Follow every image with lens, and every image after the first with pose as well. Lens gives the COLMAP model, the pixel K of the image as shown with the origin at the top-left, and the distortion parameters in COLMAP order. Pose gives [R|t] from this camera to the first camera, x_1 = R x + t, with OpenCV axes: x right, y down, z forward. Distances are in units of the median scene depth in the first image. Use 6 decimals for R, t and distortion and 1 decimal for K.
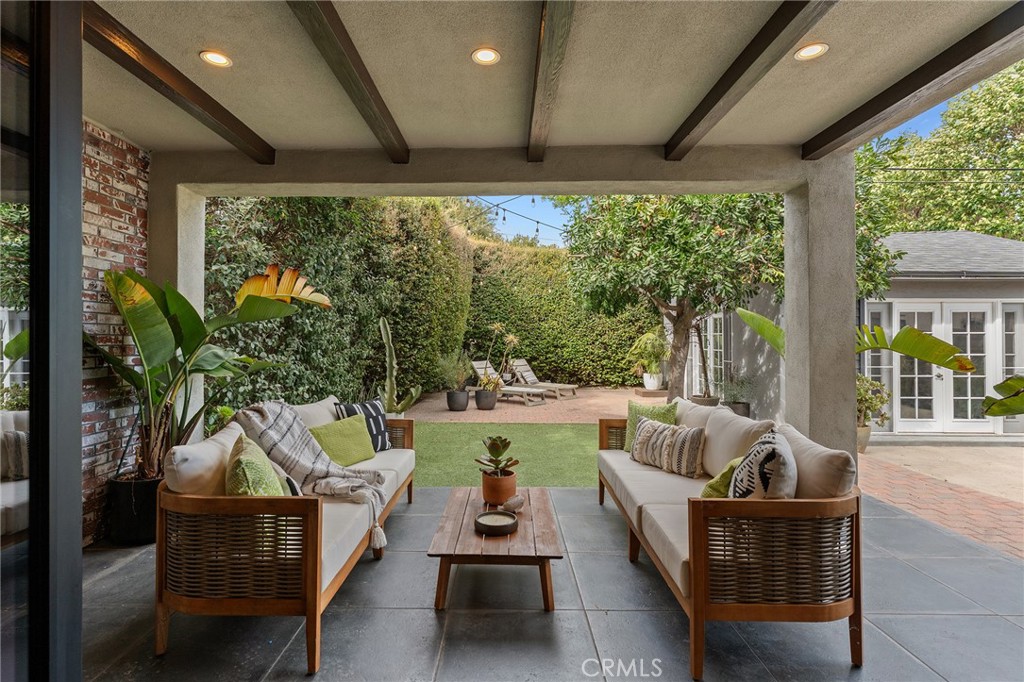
lens RADIAL K [[484.1, 0, 514.7], [0, 484.1, 344.2], [0, 0, 1]] dist [-0.001135, -0.000057]
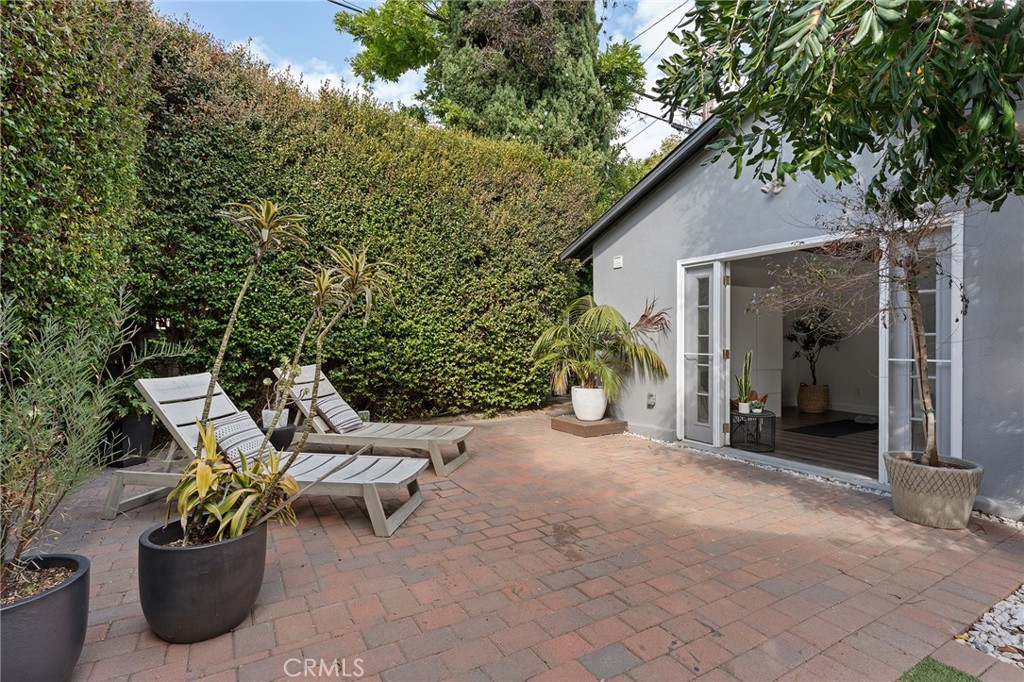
lens RADIAL K [[484.1, 0, 514.7], [0, 484.1, 344.2], [0, 0, 1]] dist [-0.001135, -0.000057]
pose [[0.865629, -0.001837, 0.500682, -0.037987], [0.003763, 0.999989, -0.002837, 0.016160], [-0.500671, 0.004340, 0.865627, 0.588372]]
